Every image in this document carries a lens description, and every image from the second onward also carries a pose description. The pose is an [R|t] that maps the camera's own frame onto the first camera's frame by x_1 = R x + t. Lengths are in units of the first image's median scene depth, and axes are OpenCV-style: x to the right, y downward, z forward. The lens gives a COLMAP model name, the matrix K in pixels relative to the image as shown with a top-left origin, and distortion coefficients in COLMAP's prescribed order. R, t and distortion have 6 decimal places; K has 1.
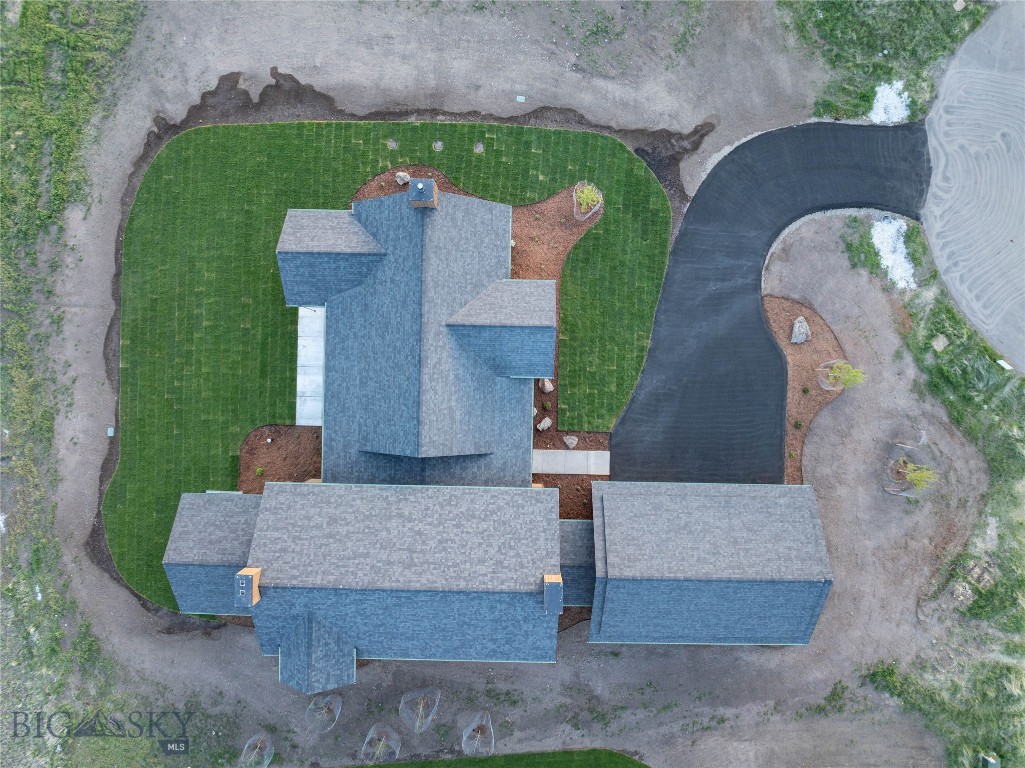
lens RADIAL K [[714.0, 0, 515.6], [0, 714.0, 384.2], [0, 0, 1]] dist [-0.027190, 0.003976]
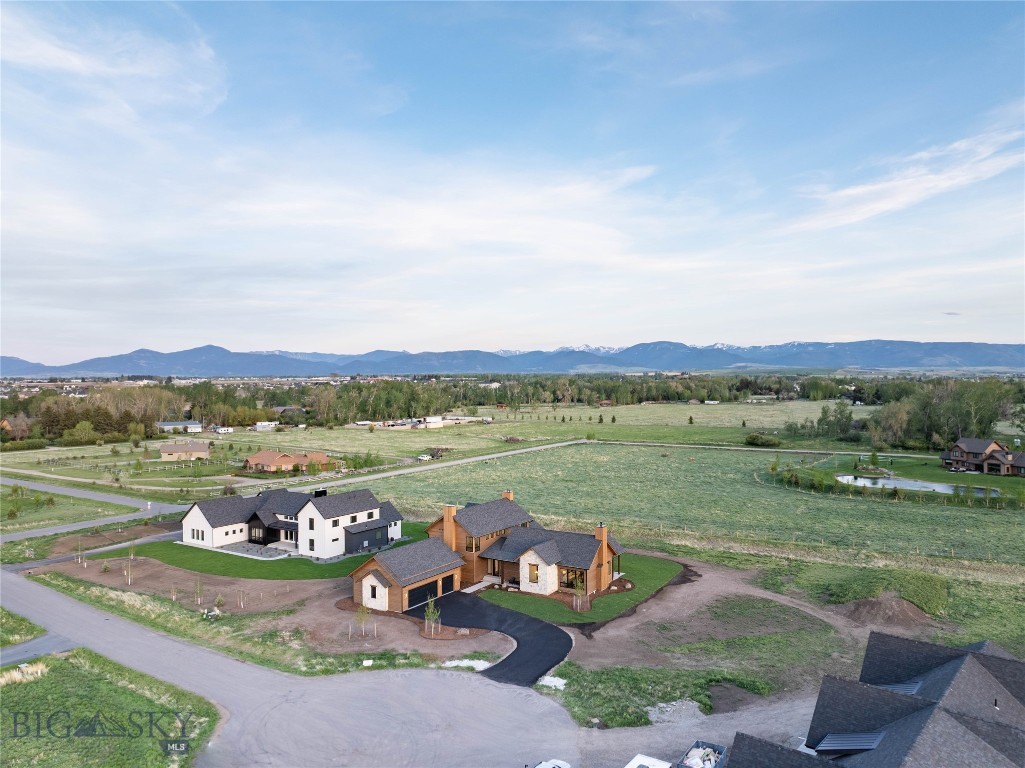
lens RADIAL K [[714.0, 0, 511.6], [0, 714.0, 386.1], [0, 0, 1]] dist [-0.027190, 0.003976]
pose [[-0.524041, -0.004286, -0.851682, 1.835751], [-0.851693, 0.003198, 0.524031, -1.101431], [0.000478, 0.999986, -0.005327, 0.397370]]
